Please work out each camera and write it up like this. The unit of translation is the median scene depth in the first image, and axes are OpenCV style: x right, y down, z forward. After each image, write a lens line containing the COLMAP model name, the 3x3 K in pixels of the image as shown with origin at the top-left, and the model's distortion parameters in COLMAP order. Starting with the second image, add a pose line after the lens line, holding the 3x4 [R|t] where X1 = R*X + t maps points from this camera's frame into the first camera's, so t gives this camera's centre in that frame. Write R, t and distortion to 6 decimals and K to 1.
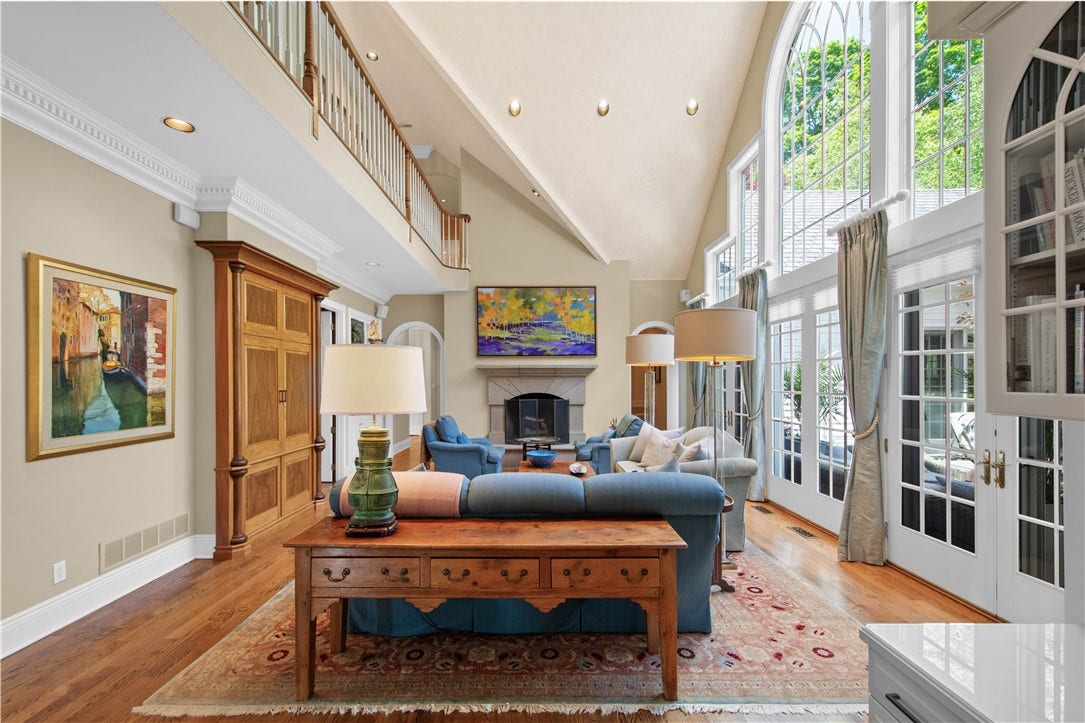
lens RADIAL K [[433.0, 0, 539.6], [0, 433.0, 381.1], [0, 0, 1]] dist [0.000477, 0.000052]
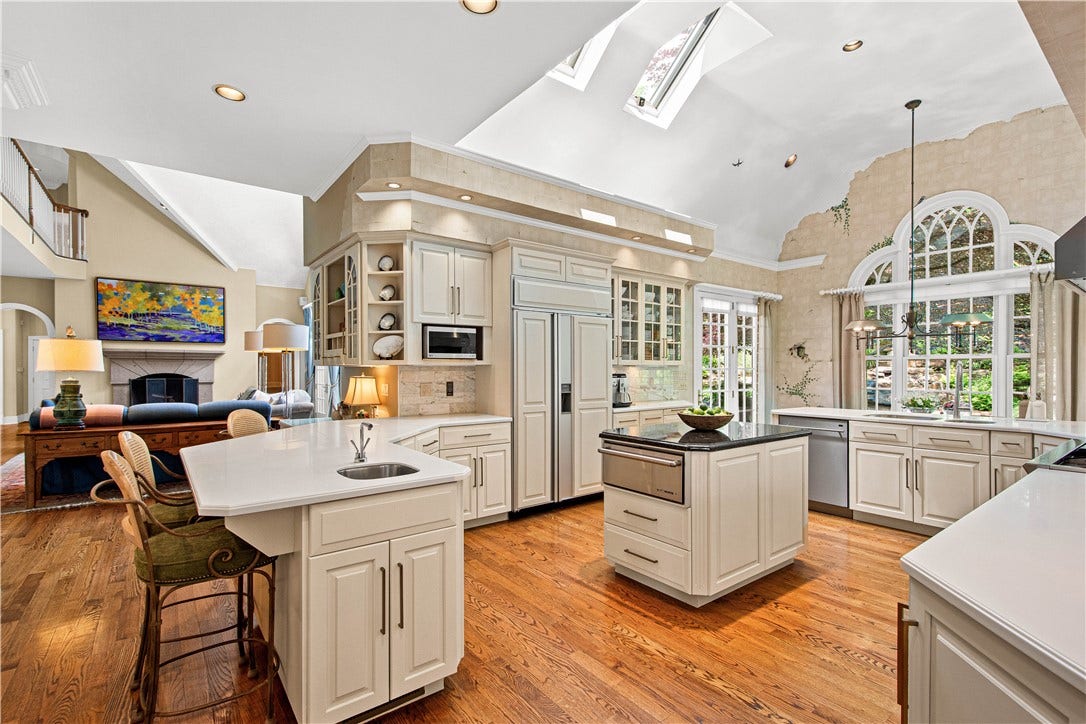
lens RADIAL K [[500.2, 0, 543.9], [0, 500.2, 373.8], [0, 0, 1]] dist [0.000081, -0.000501]
pose [[0.794415, -0.001603, 0.607374, -0.014096], [-0.000017, 0.999996, 0.002662, 0.025274], [-0.607376, -0.002125, 0.794412, -0.720864]]
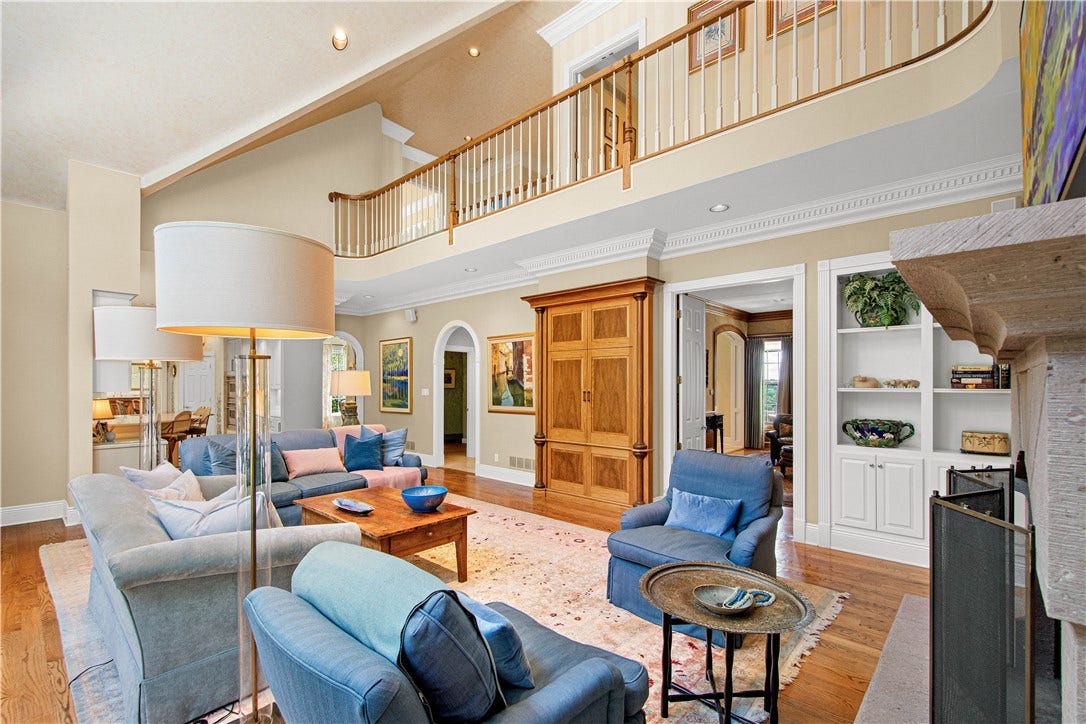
lens RADIAL K [[482.9, 0, 540.2], [0, 482.9, 364.2], [0, 0, 1]] dist [0.001590, 0.000320]
pose [[-0.681258, -0.023600, -0.731663, 0.254361], [0.002625, 0.999395, -0.034679, -0.004280], [0.732038, -0.025546, -0.680784, 0.981799]]
